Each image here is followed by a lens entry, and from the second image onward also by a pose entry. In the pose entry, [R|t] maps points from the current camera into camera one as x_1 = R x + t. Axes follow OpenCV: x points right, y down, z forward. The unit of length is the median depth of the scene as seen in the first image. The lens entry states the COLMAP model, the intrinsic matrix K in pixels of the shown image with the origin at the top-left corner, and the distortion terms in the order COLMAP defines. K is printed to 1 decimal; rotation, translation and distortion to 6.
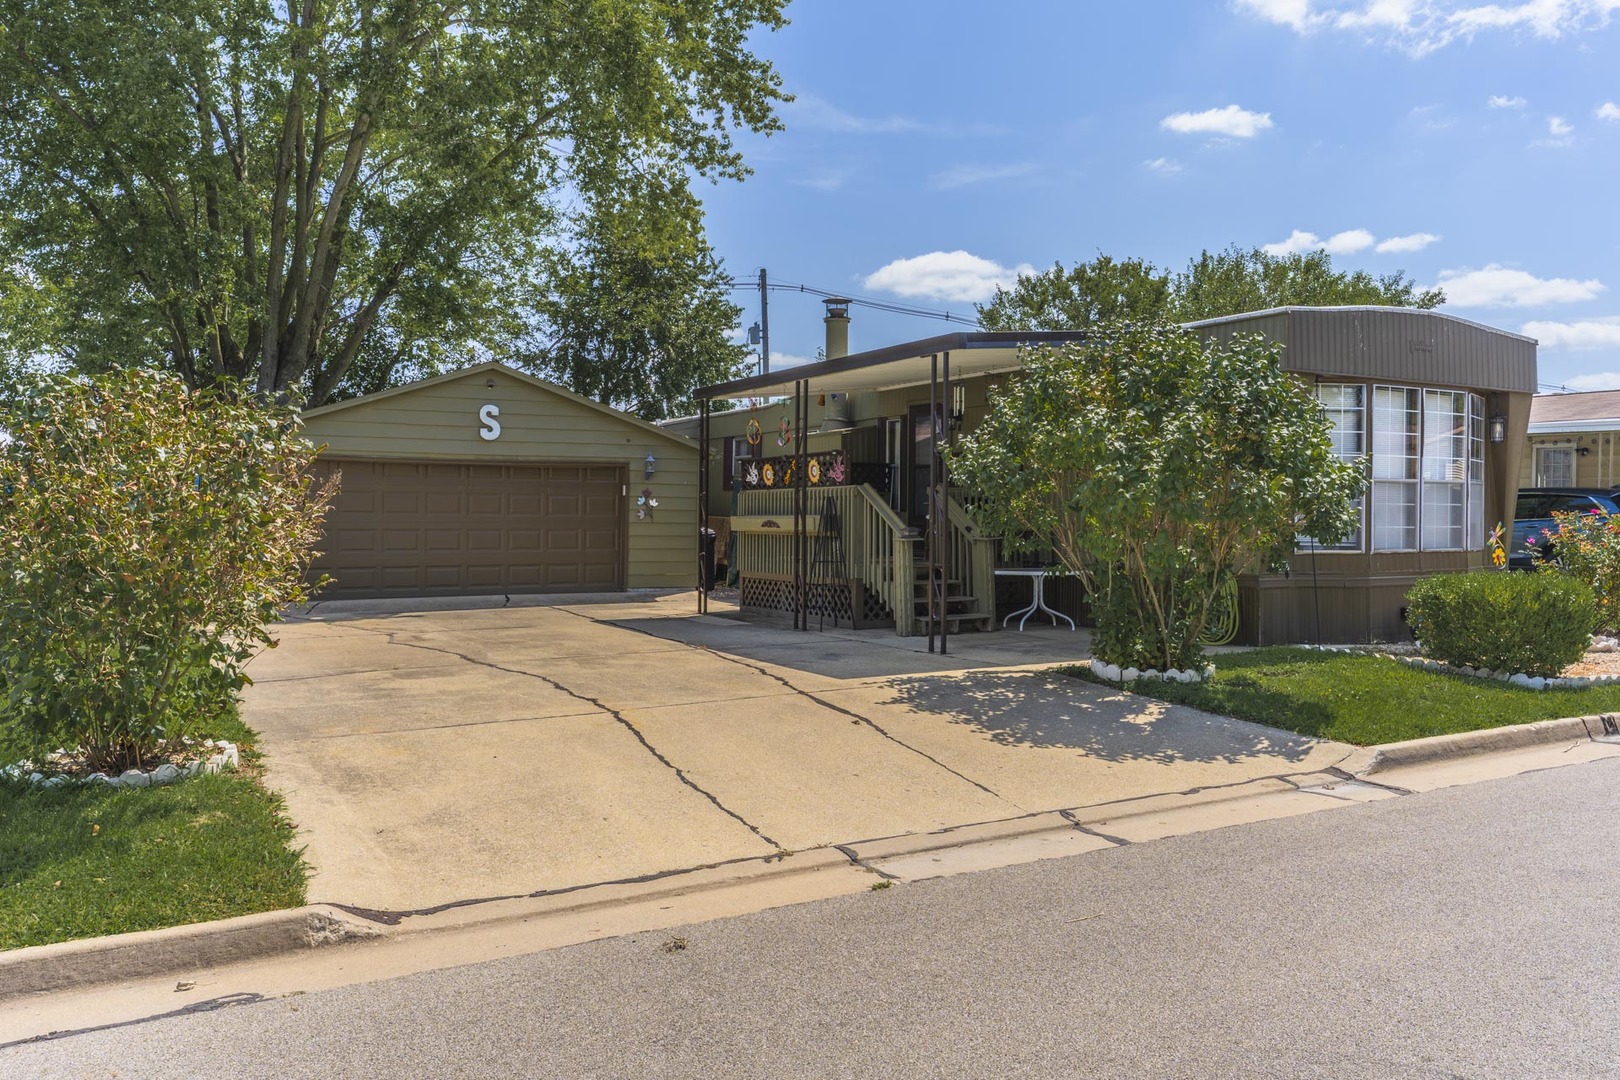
lens RADIAL K [[1154.9, 0, 810.0], [0, 1154.9, 540.0], [0, 0, 1]] dist [-0.000149, 0.001229]
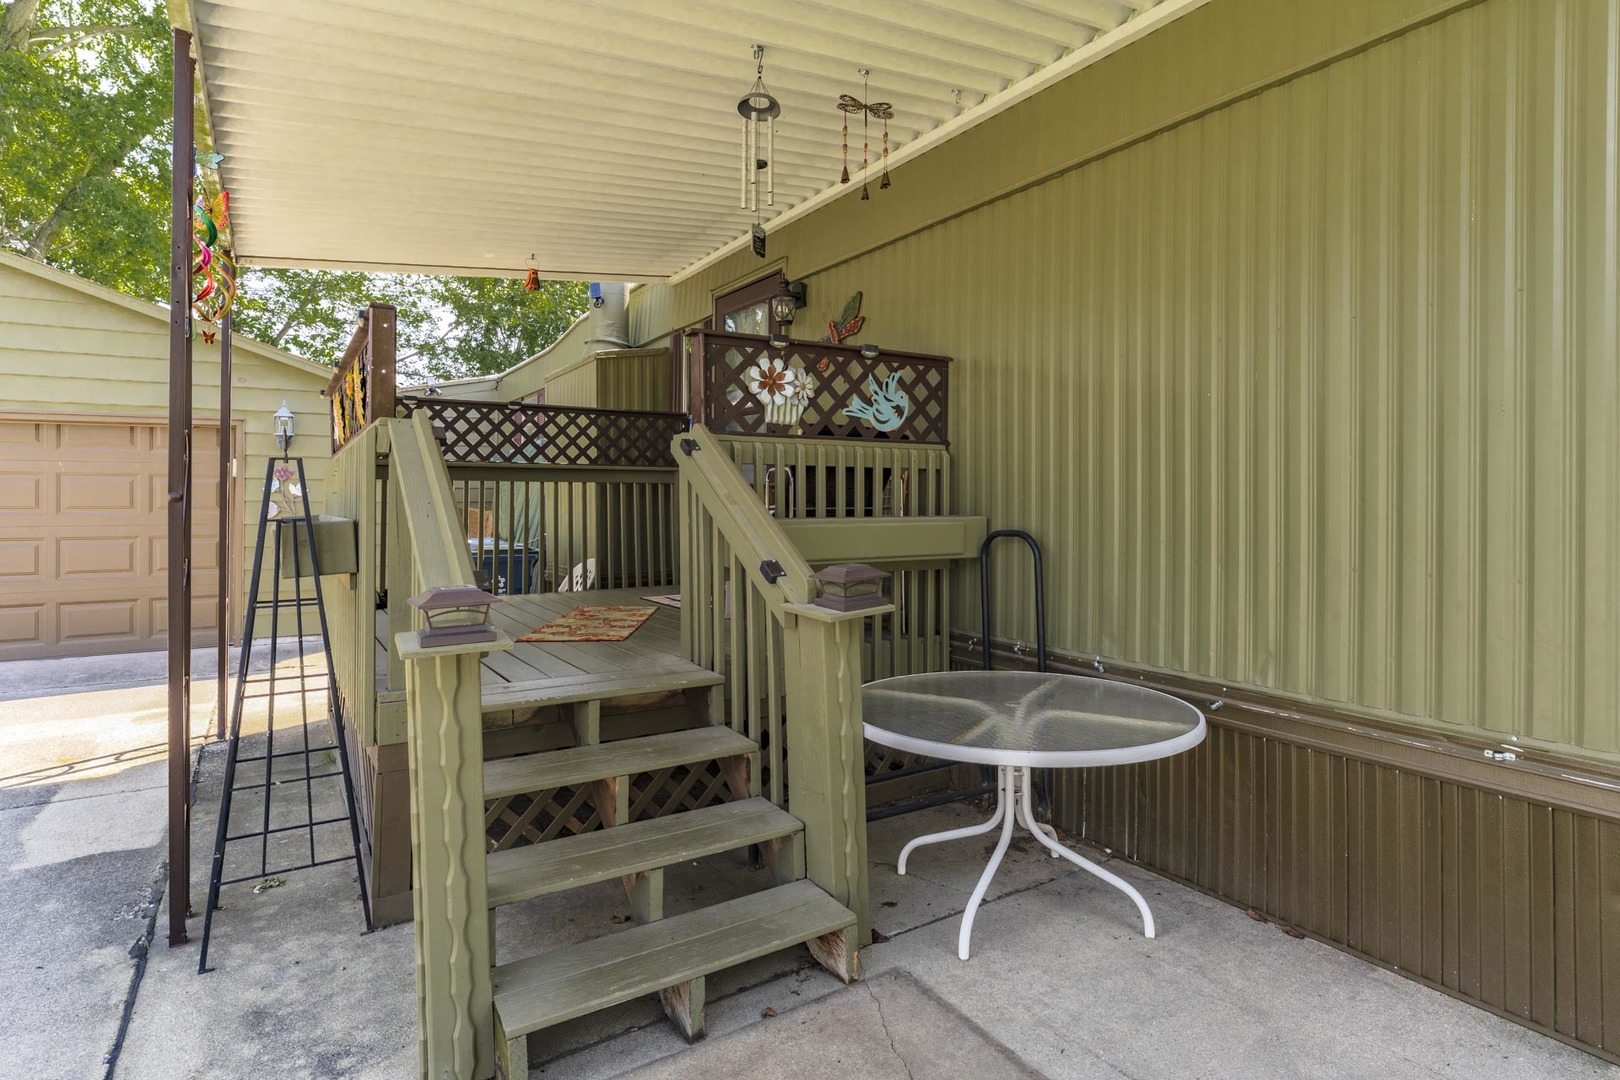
lens RADIAL K [[839.4, 0, 800.2], [0, 839.4, 502.1], [0, 0, 1]] dist [0.017834, 0.000163]
pose [[0.998819, -0.006151, 0.048186, 0.132295], [0.007118, 0.999776, -0.019924, -0.021537], [-0.048053, 0.020243, 0.998640, 0.784019]]
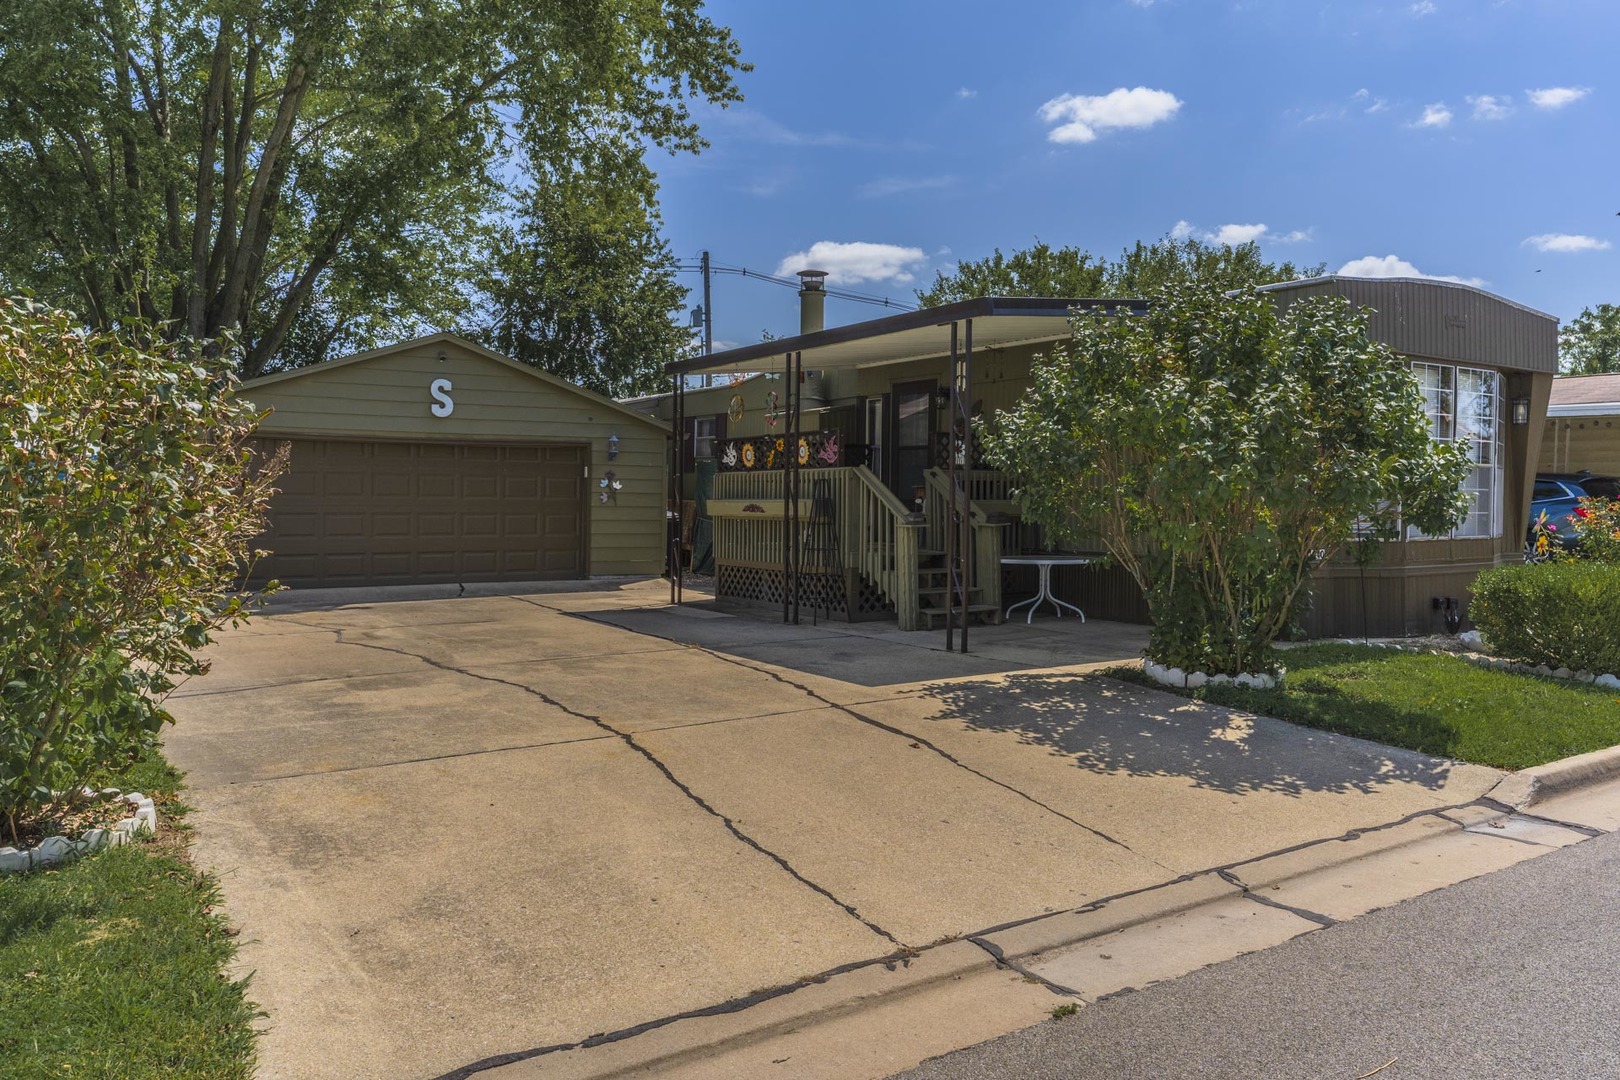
lens RADIAL K [[1115.9, 0, 810.0], [0, 1115.9, 540.0], [0, 0, 1]] dist [0.002142, -0.000304]
pose [[0.997984, -0.000279, 0.063458, -0.050084], [-0.000753, 0.999868, 0.016238, -0.003311], [-0.063454, -0.016253, 0.997852, 0.108386]]
